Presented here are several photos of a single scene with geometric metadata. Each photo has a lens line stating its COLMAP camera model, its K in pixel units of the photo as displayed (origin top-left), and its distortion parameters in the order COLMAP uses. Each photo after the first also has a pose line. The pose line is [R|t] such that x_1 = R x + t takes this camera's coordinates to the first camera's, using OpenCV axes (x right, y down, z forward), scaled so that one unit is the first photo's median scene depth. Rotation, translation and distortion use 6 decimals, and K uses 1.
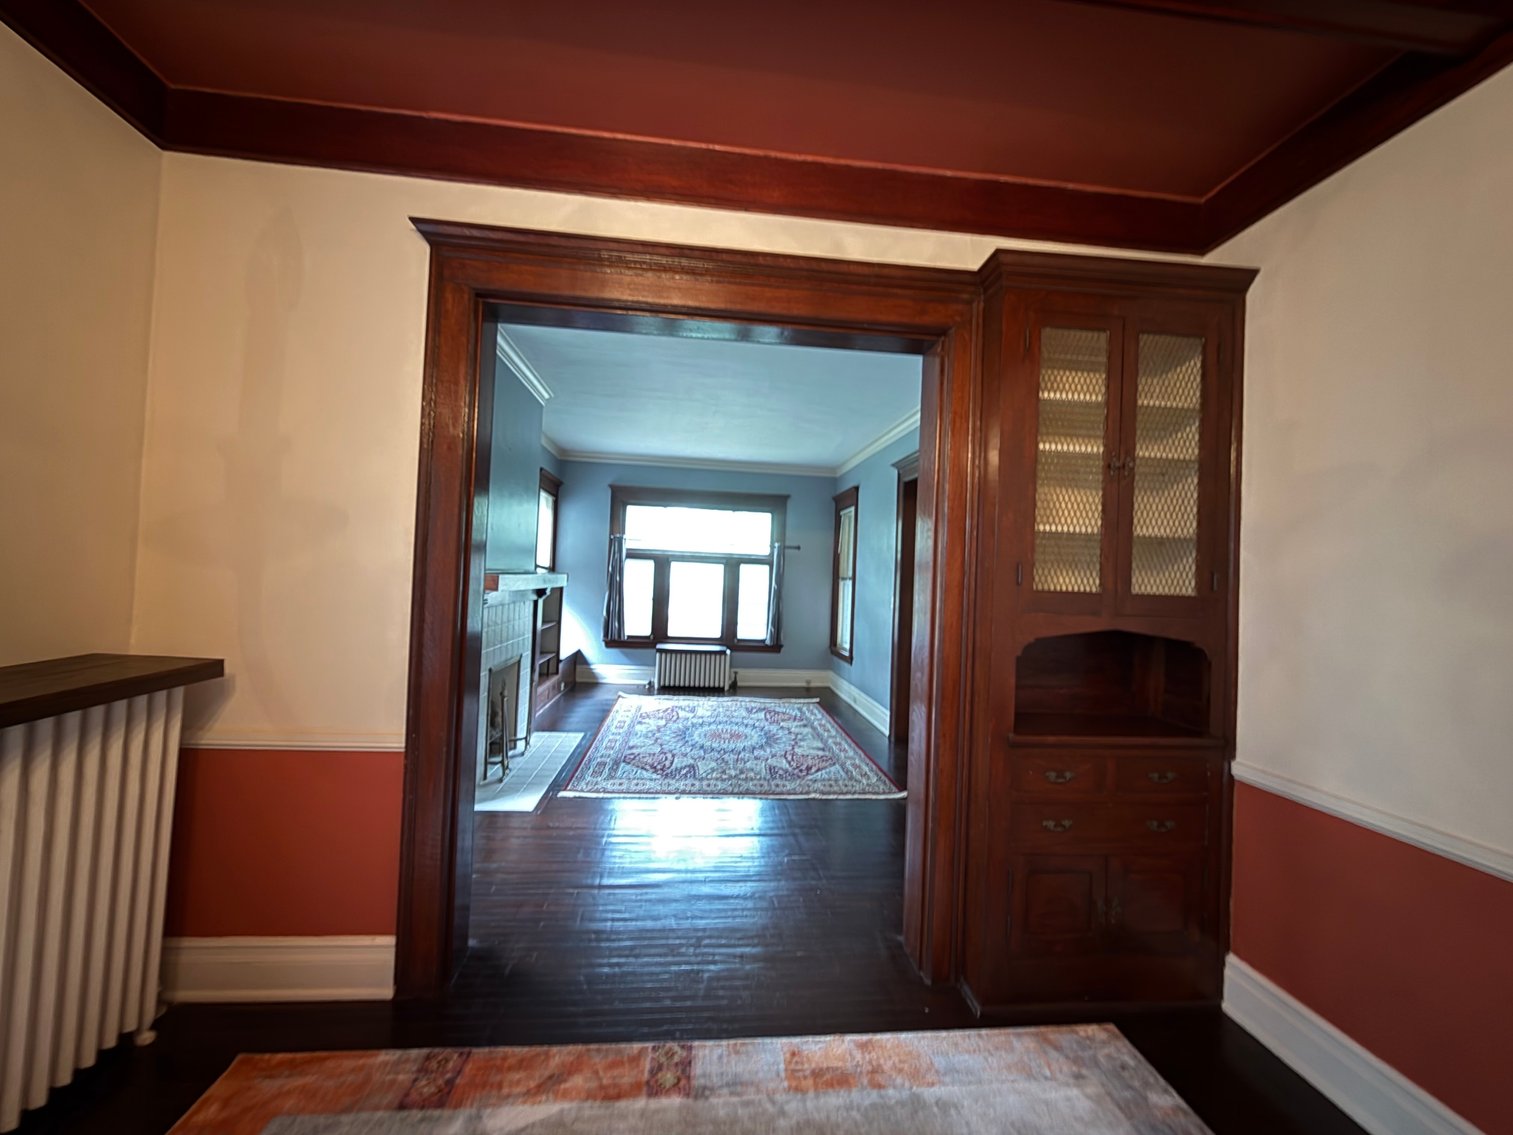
lens RADIAL K [[606.9, 0, 755.6], [0, 606.9, 568.5], [0, 0, 1]] dist [0.001912, 0.000400]
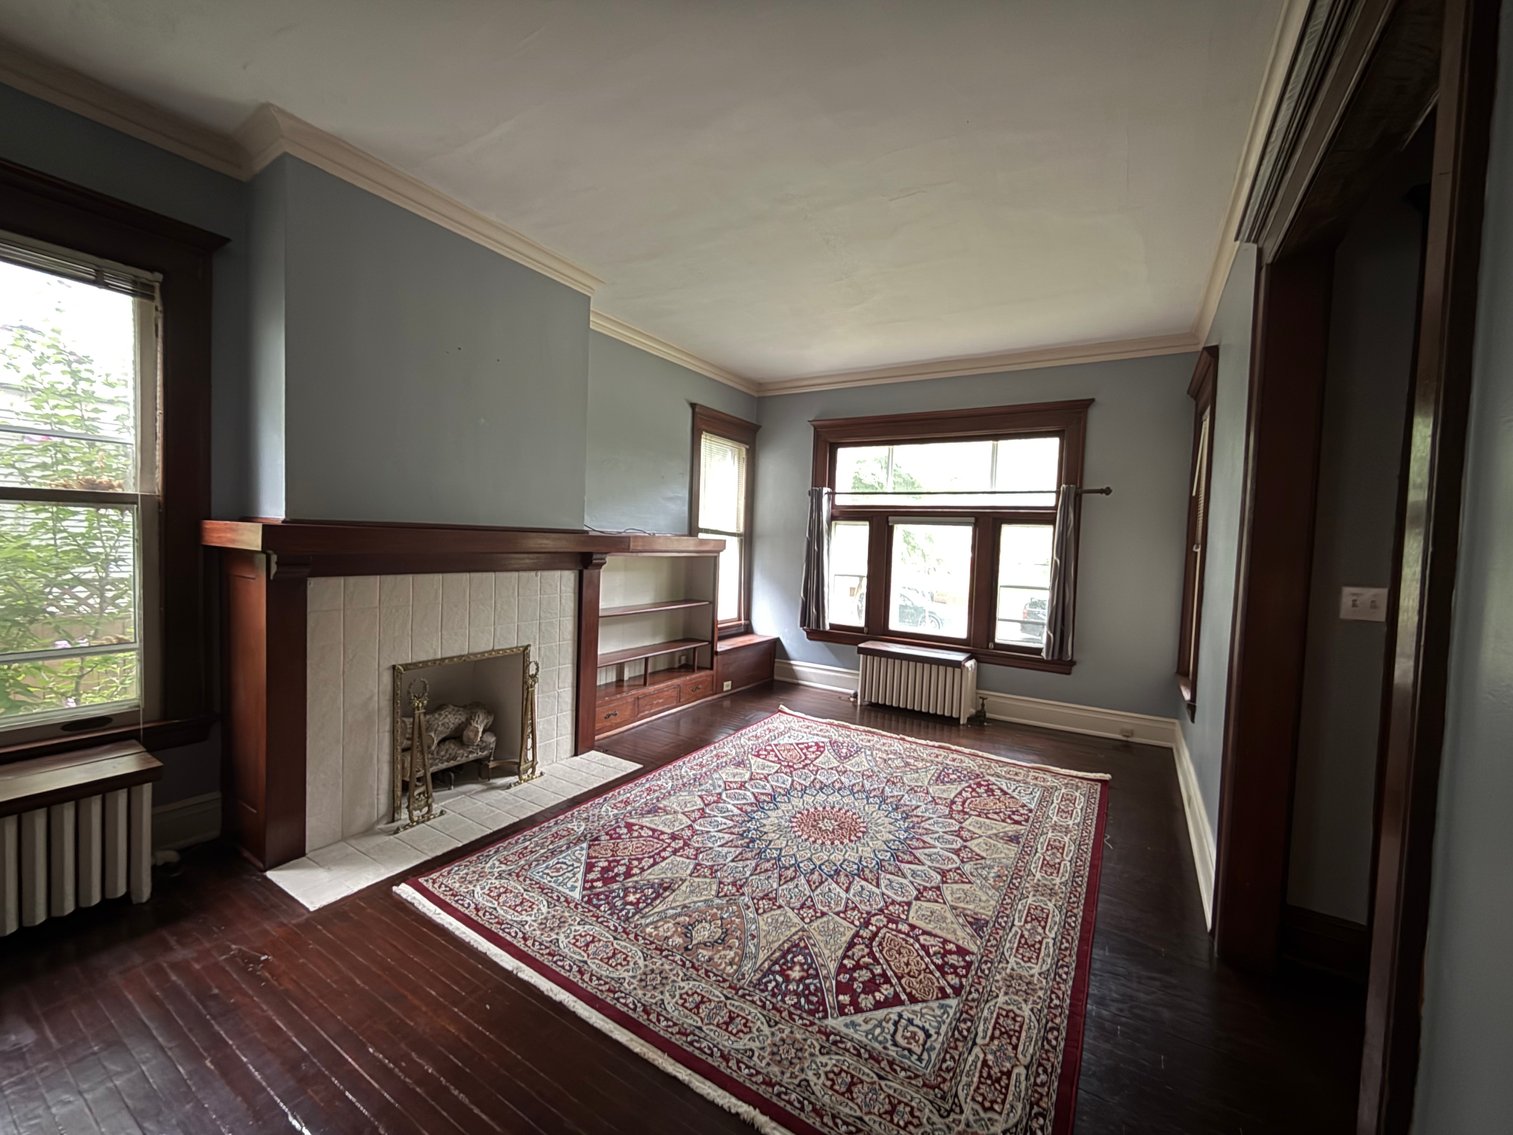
lens RADIAL K [[606.9, 0, 755.9], [0, 606.9, 561.6], [0, 0, 1]] dist [0.001912, 0.000400]
pose [[0.787686, 0.011483, -0.615970, 0.222342], [0.004661, 0.999687, 0.024596, 0.020925], [0.616059, -0.022245, 0.787386, 0.498316]]
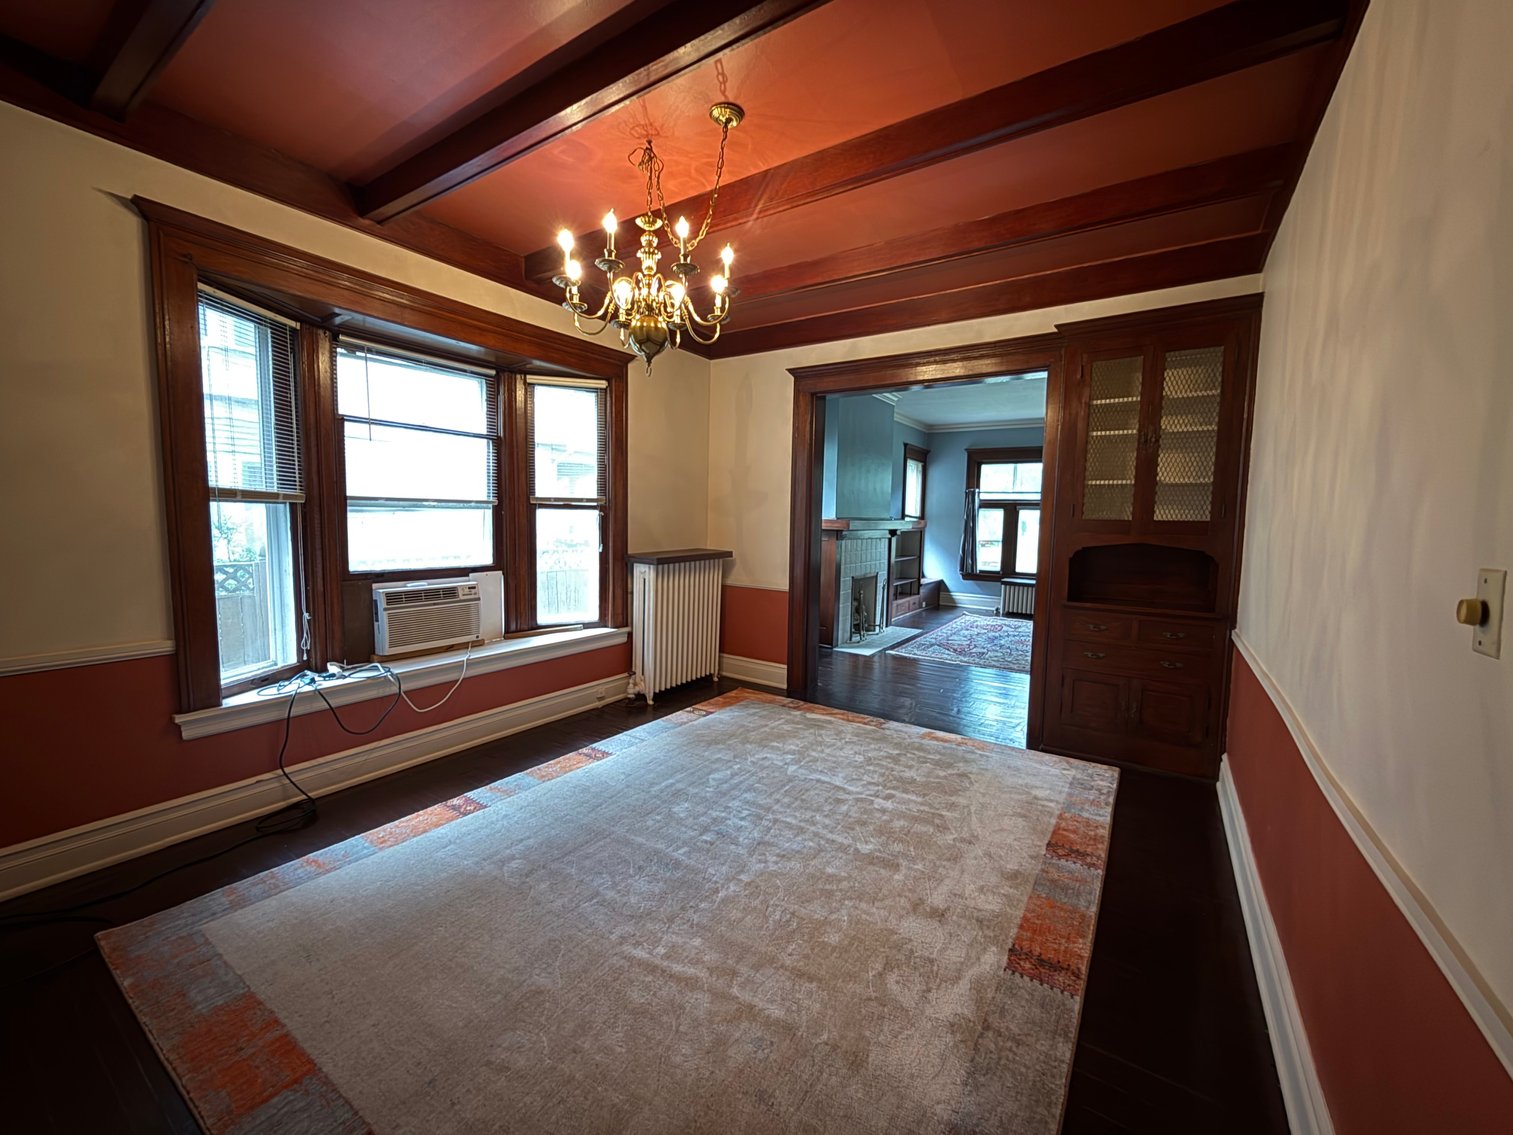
lens RADIAL K [[606.9, 0, 756.6], [0, 606.9, 566.2], [0, 0, 1]] dist [0.001912, 0.000400]
pose [[0.772487, 0.026074, -0.634496, 0.300795], [0.021657, 0.997494, 0.067358, 0.011451], [0.634662, -0.065774, 0.769986, -0.330805]]
